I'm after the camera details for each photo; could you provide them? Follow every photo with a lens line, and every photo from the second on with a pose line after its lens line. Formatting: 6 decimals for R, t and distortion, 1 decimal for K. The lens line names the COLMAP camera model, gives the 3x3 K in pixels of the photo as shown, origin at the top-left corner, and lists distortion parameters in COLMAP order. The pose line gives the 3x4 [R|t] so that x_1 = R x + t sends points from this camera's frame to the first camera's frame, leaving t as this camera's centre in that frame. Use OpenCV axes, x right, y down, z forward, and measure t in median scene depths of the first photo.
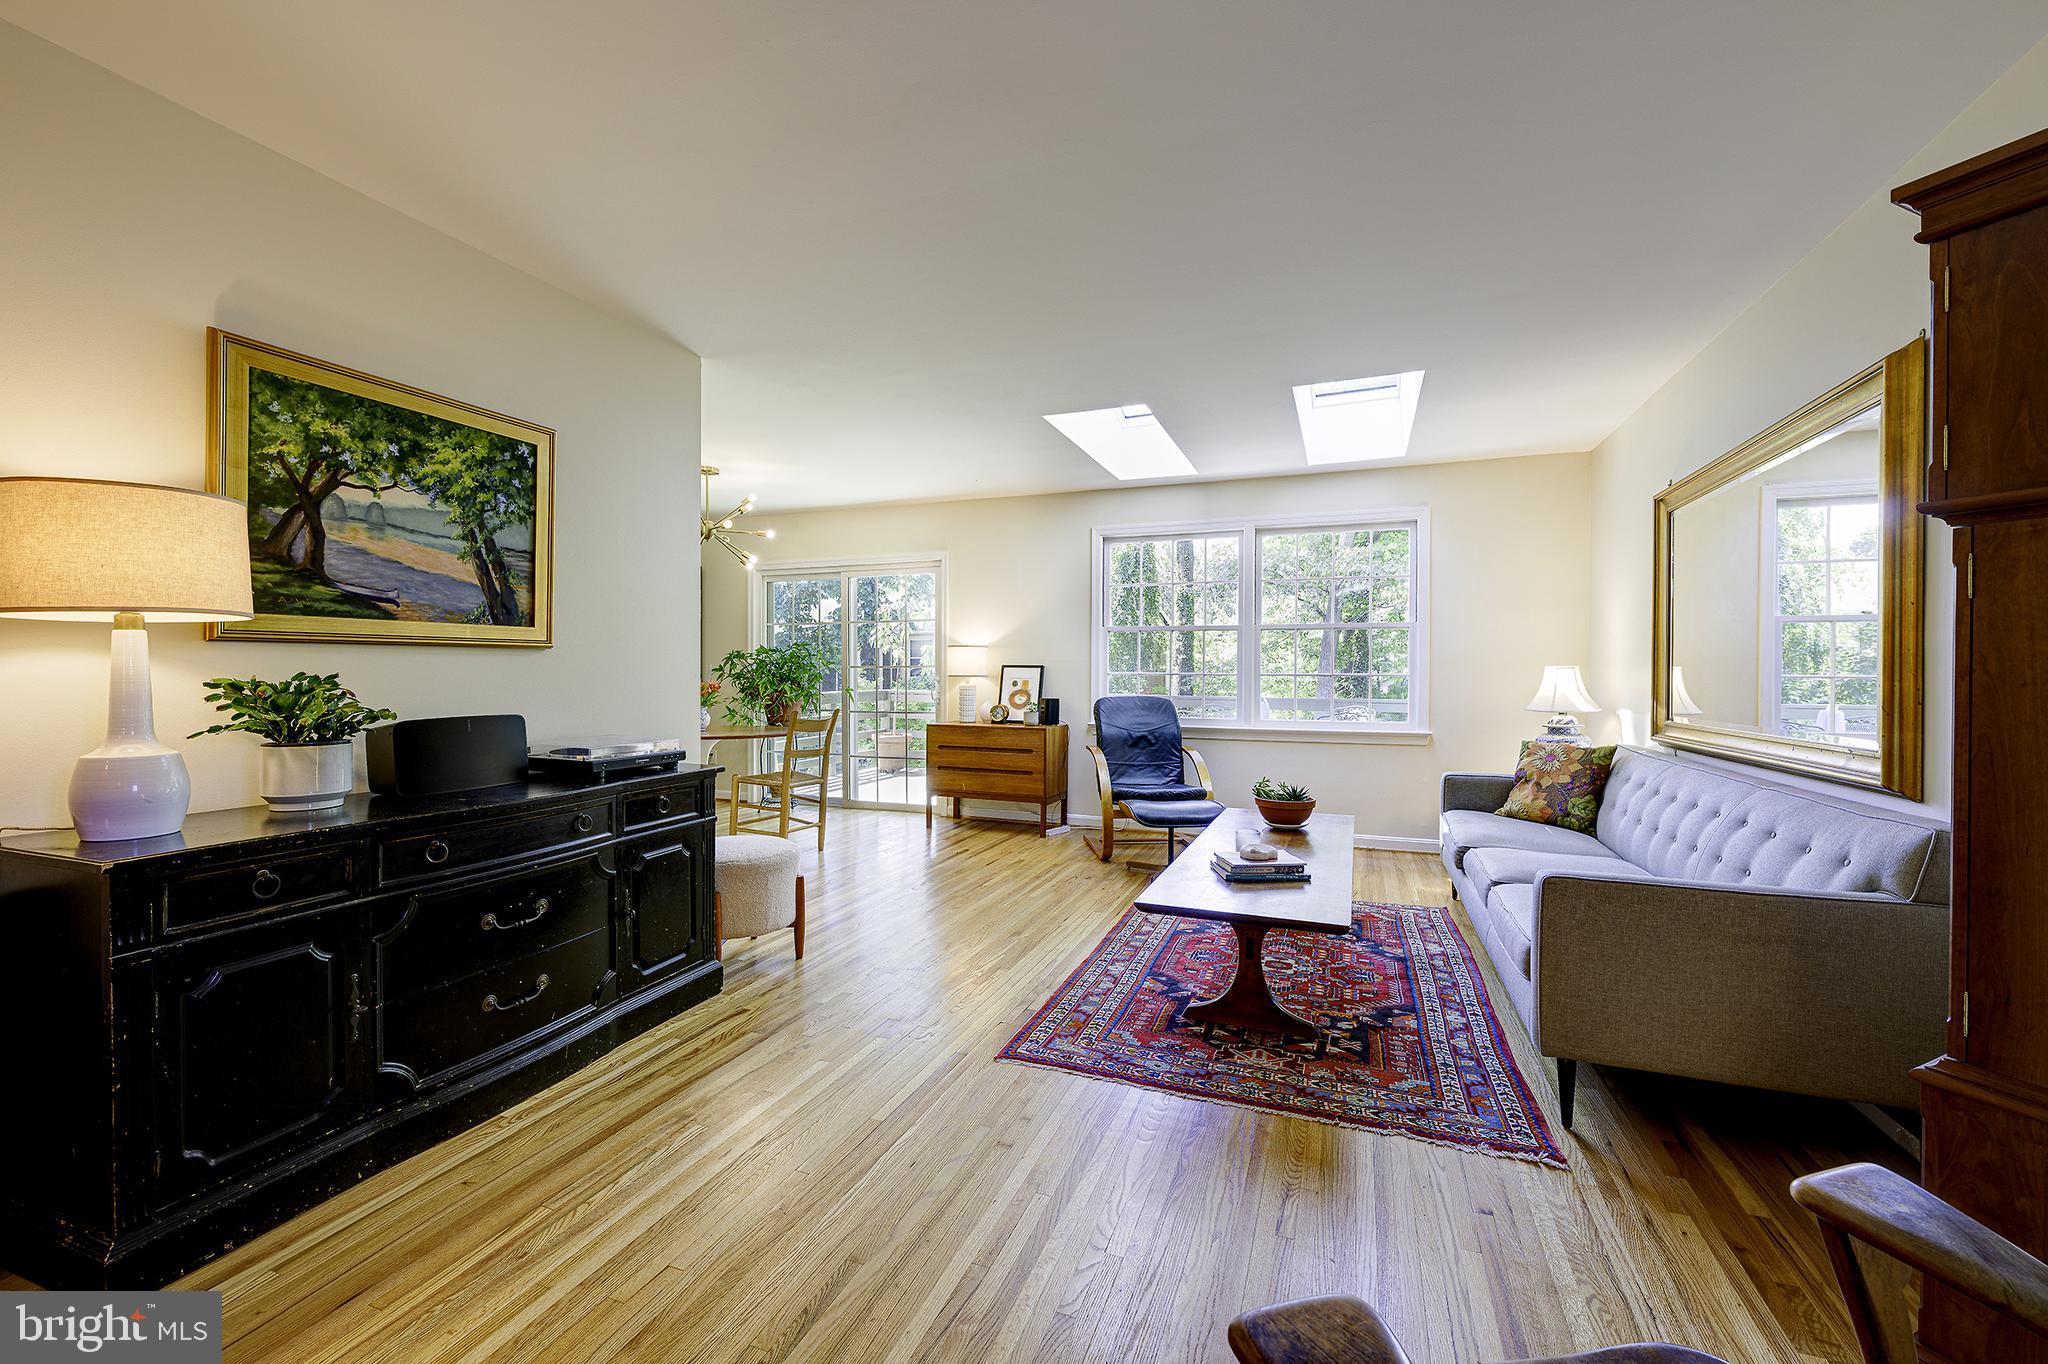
lens RADIAL K [[881.6, 0, 1005.0], [0, 881.6, 676.2], [0, 0, 1]] dist [-0.001694, 0.000043]
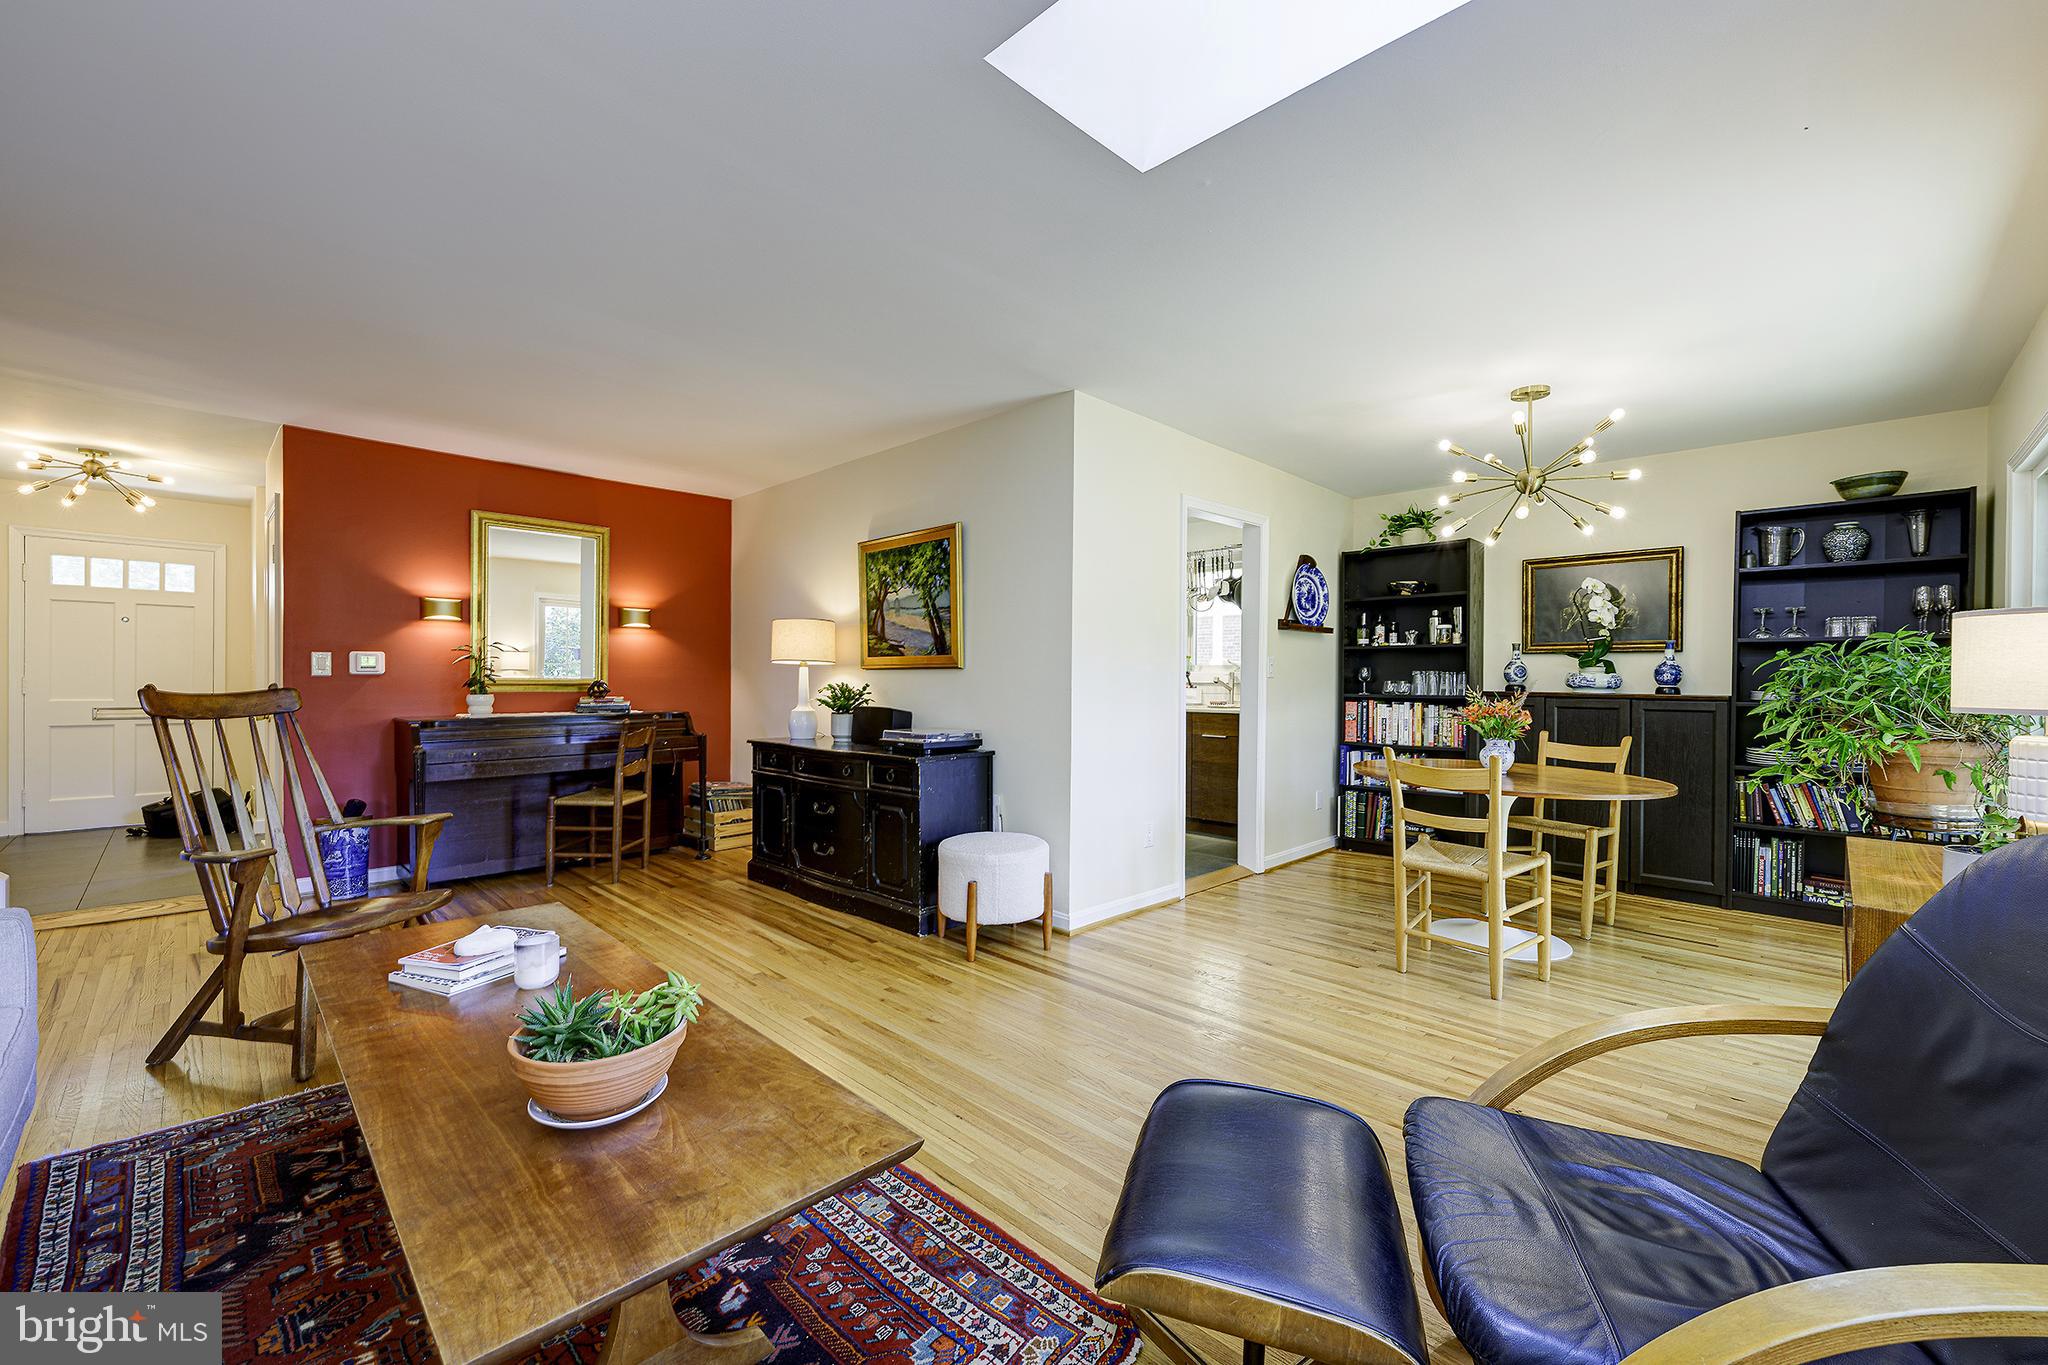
lens RADIAL K [[804.6, 0, 1029.0], [0, 804.6, 683.1], [0, 0, 1]] dist [-0.005324, 0.000402]
pose [[-0.381724, -0.001715, -0.924275, 0.526019], [-0.013671, 0.999899, 0.003791, -0.009462], [0.924175, 0.014083, -0.381709, 1.214386]]
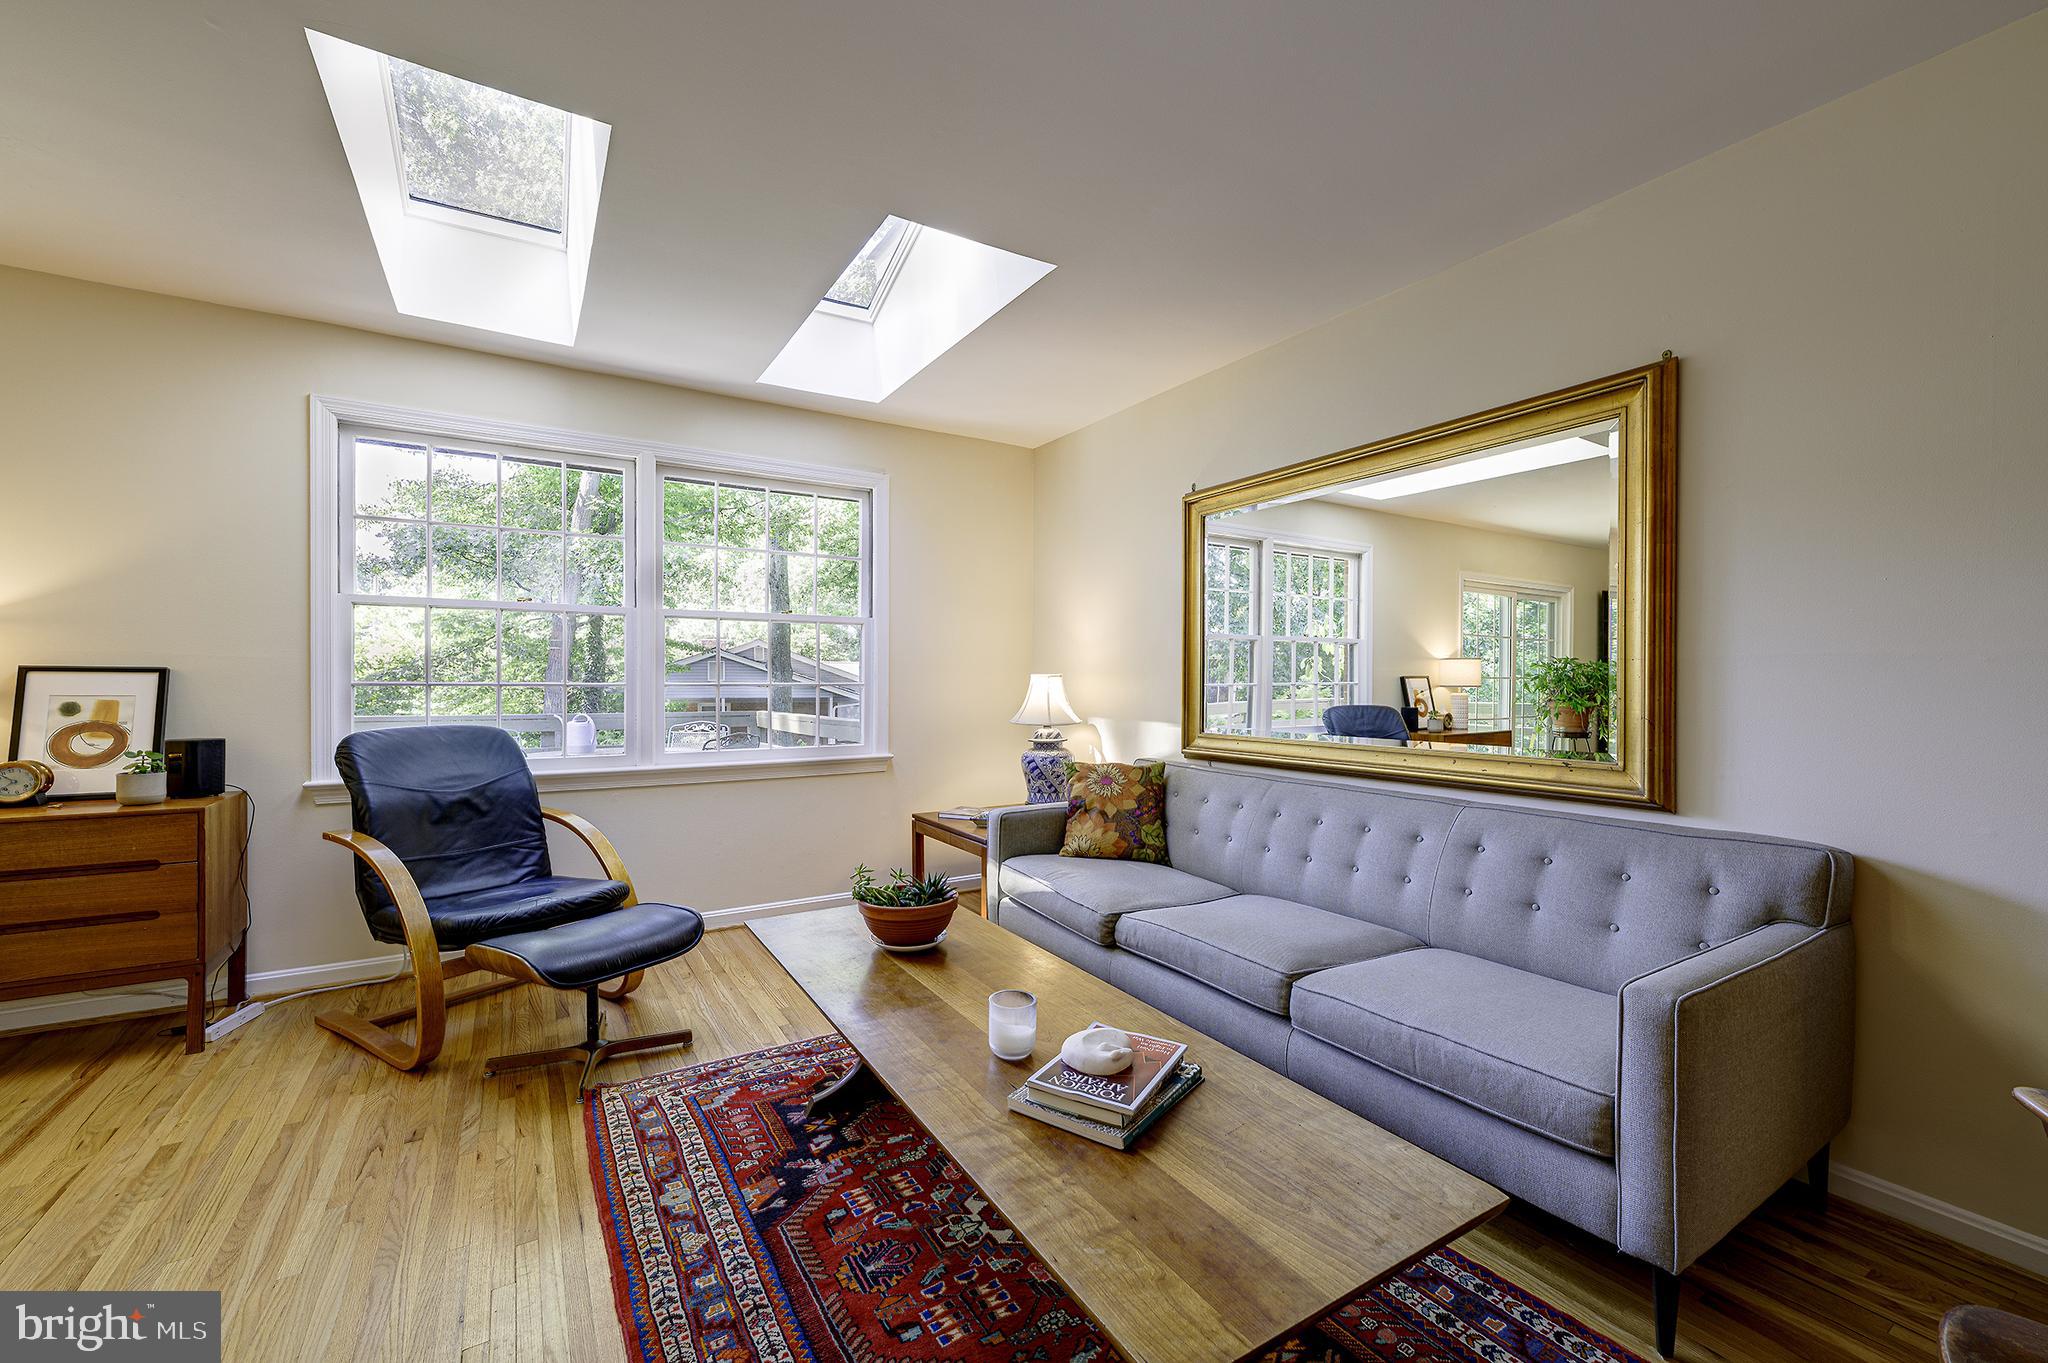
lens RADIAL K [[843.6, 0, 1073.0], [0, 843.6, 684.4], [0, 0, 1]] dist [0.000782, -0.000046]
pose [[0.560584, -0.007016, 0.828068, -0.086187], [0.002544, 0.999974, 0.006750, -0.007988], [-0.828094, -0.001677, 0.560587, 0.553438]]
